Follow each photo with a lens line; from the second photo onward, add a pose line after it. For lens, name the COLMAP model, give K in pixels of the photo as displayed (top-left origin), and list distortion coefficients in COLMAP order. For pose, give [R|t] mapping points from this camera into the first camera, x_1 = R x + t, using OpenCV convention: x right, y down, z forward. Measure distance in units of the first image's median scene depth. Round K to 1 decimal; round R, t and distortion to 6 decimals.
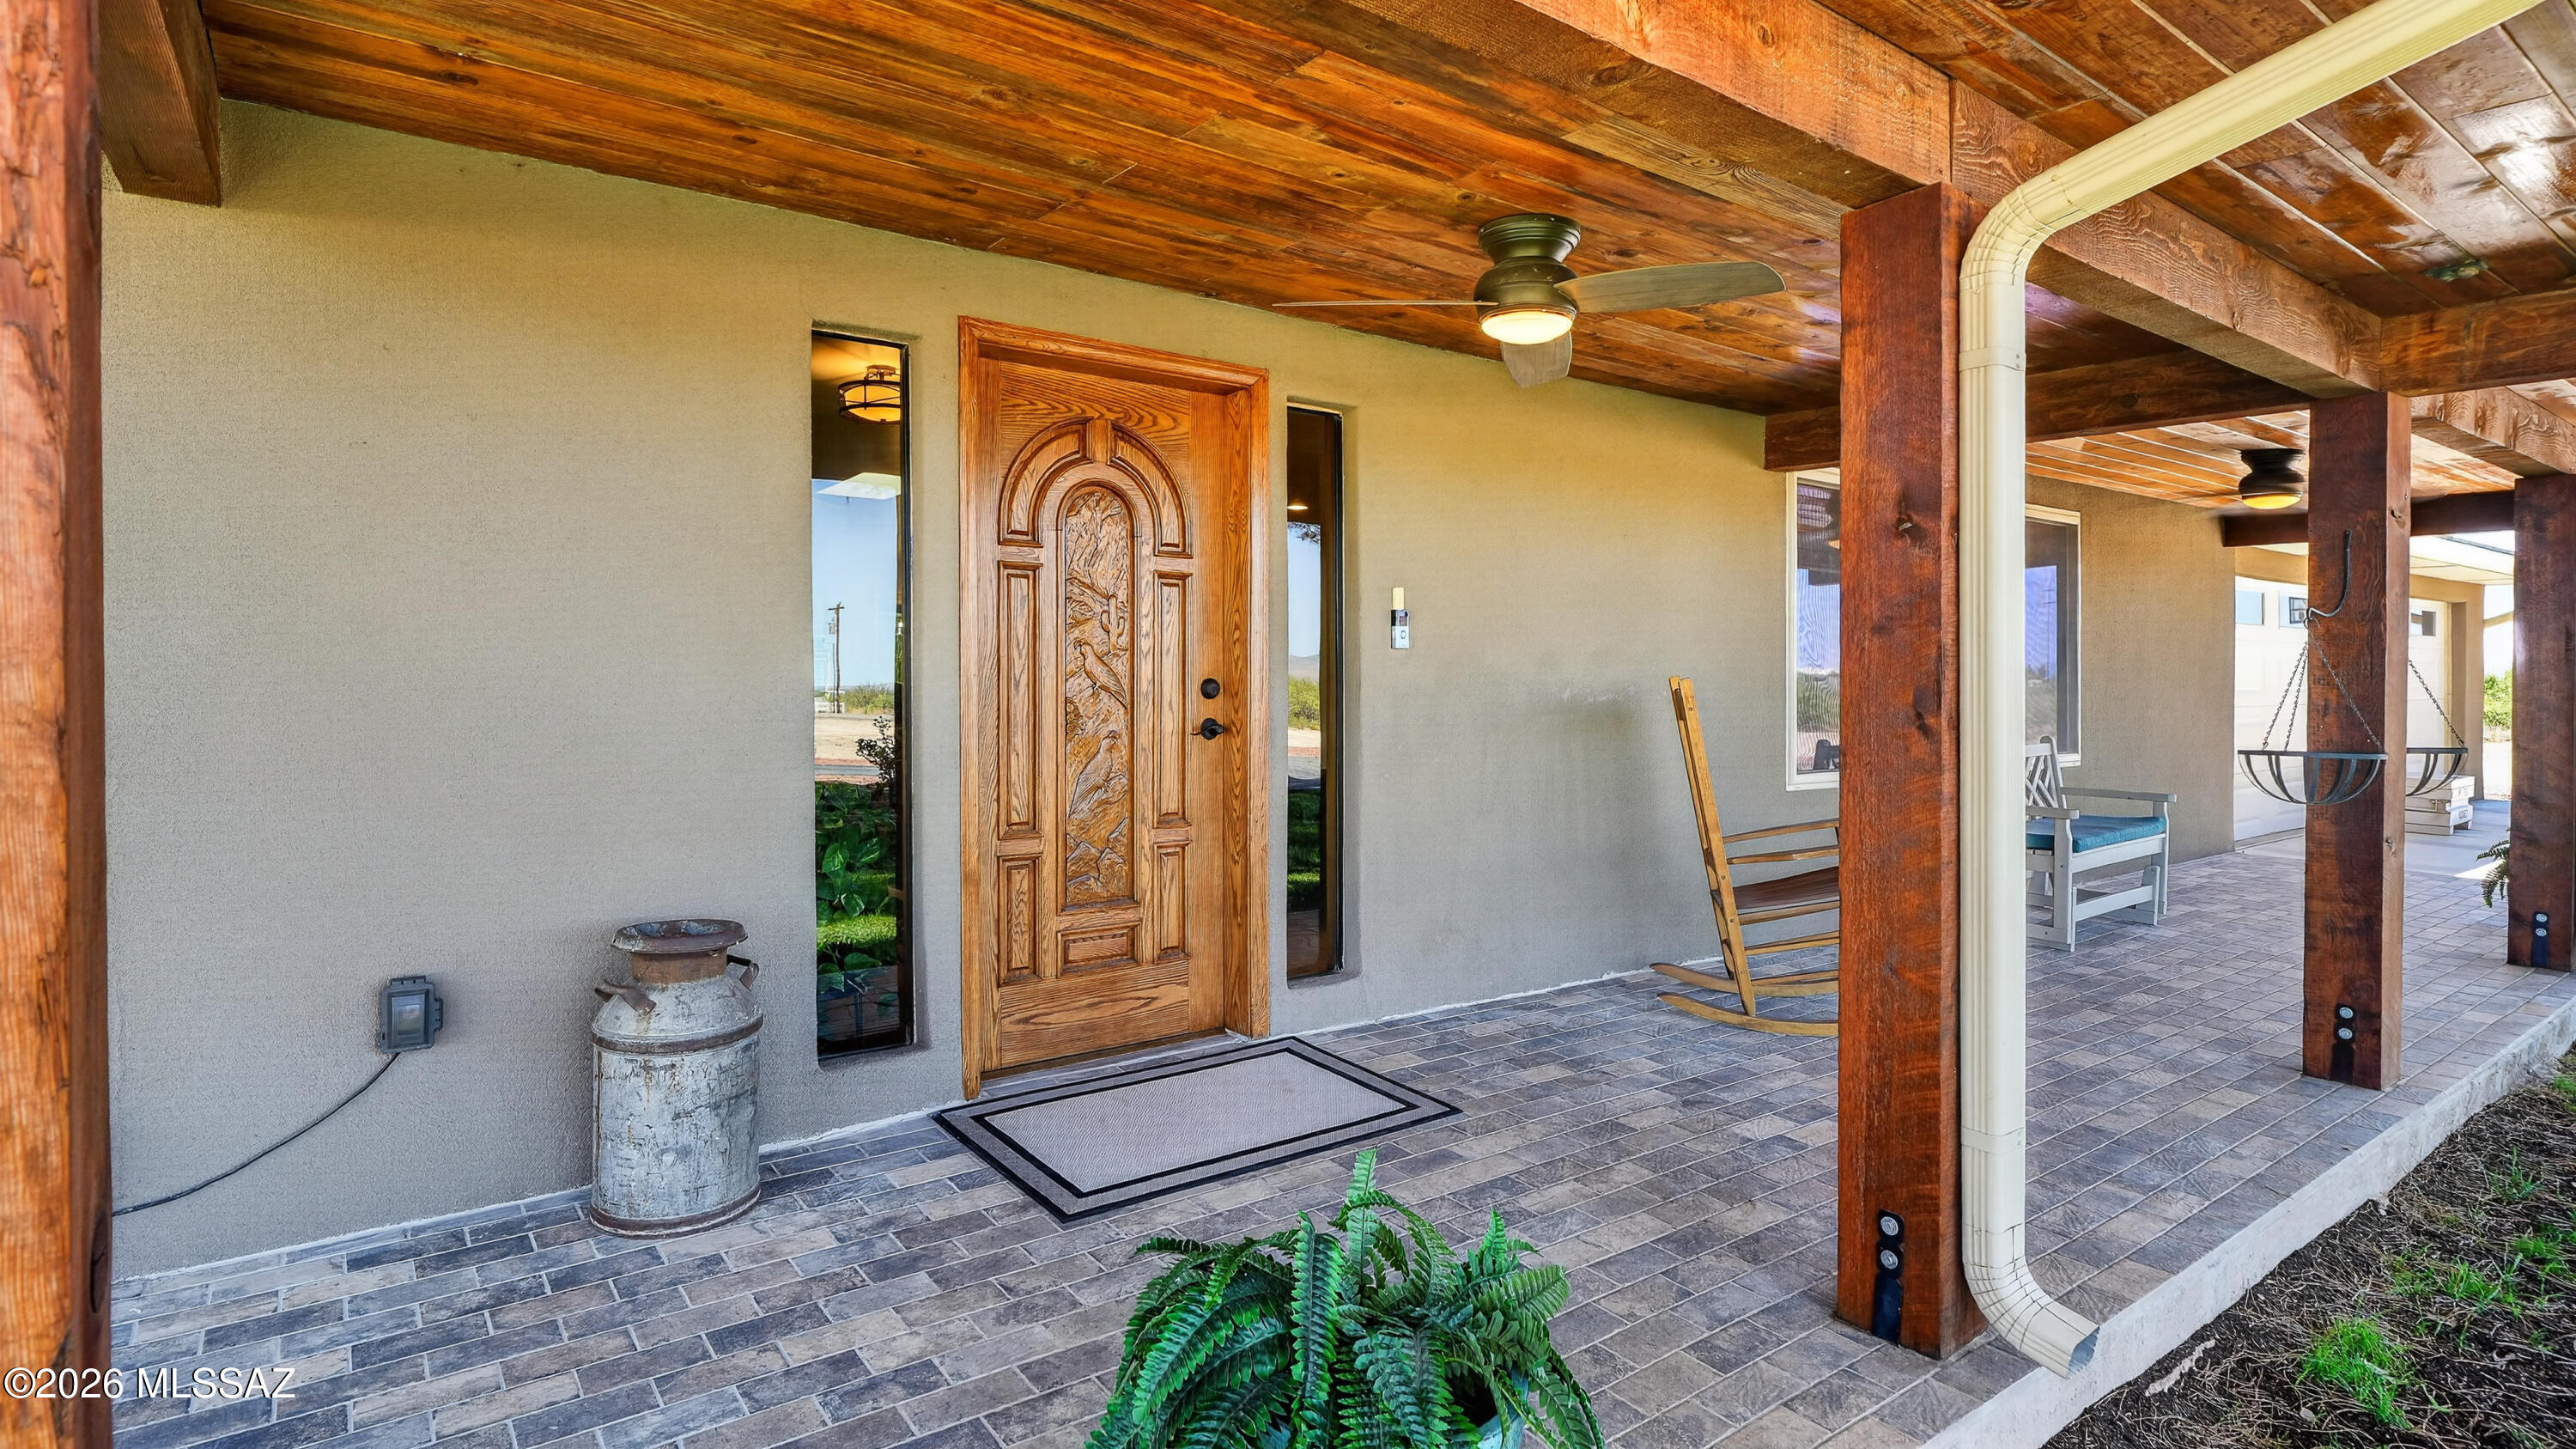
lens RADIAL K [[1095.4, 0, 1296.4], [0, 1095.4, 715.7], [0, 0, 1]] dist [-0.010009, -0.000576]
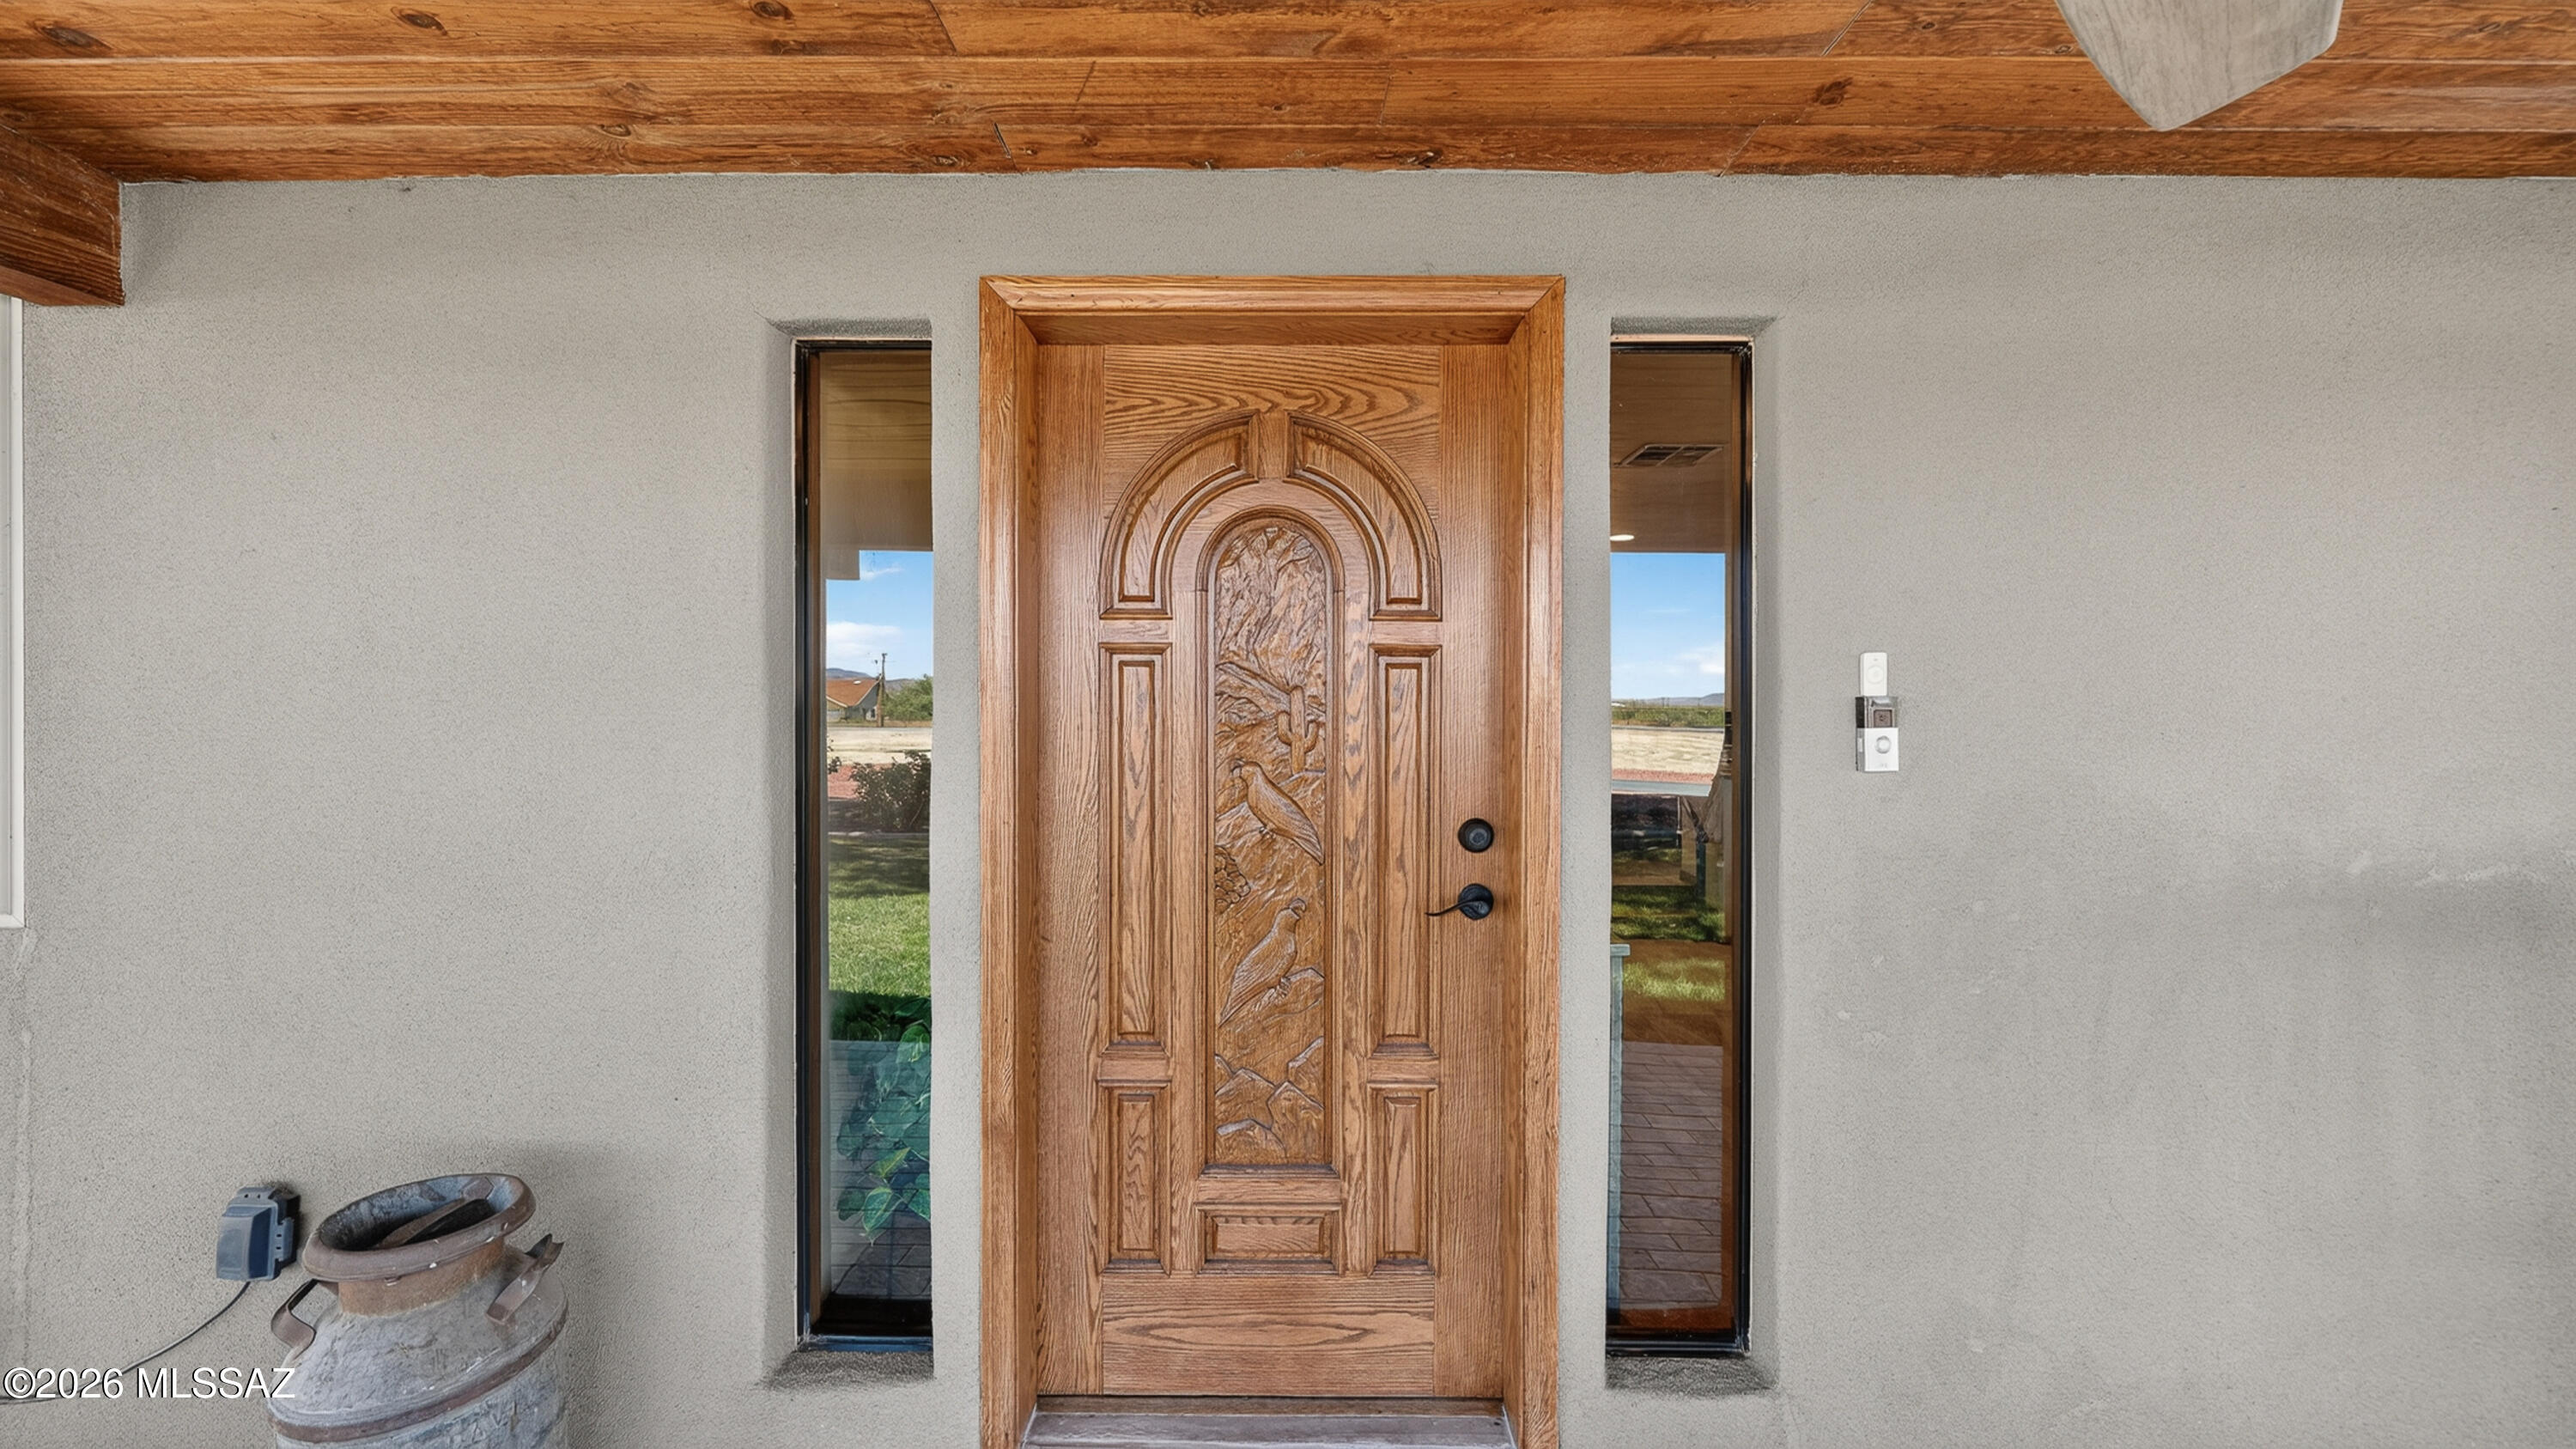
lens RADIAL K [[963.5, 0, 1284.3], [0, 963.5, 713.4], [0, 0, 1]] dist [0.000282, -0.002885]
pose [[0.811130, 0.011664, -0.584749, 0.153186], [-0.028866, 0.999381, -0.020106, -0.082537], [0.584153, 0.033188, 0.810965, 0.542433]]
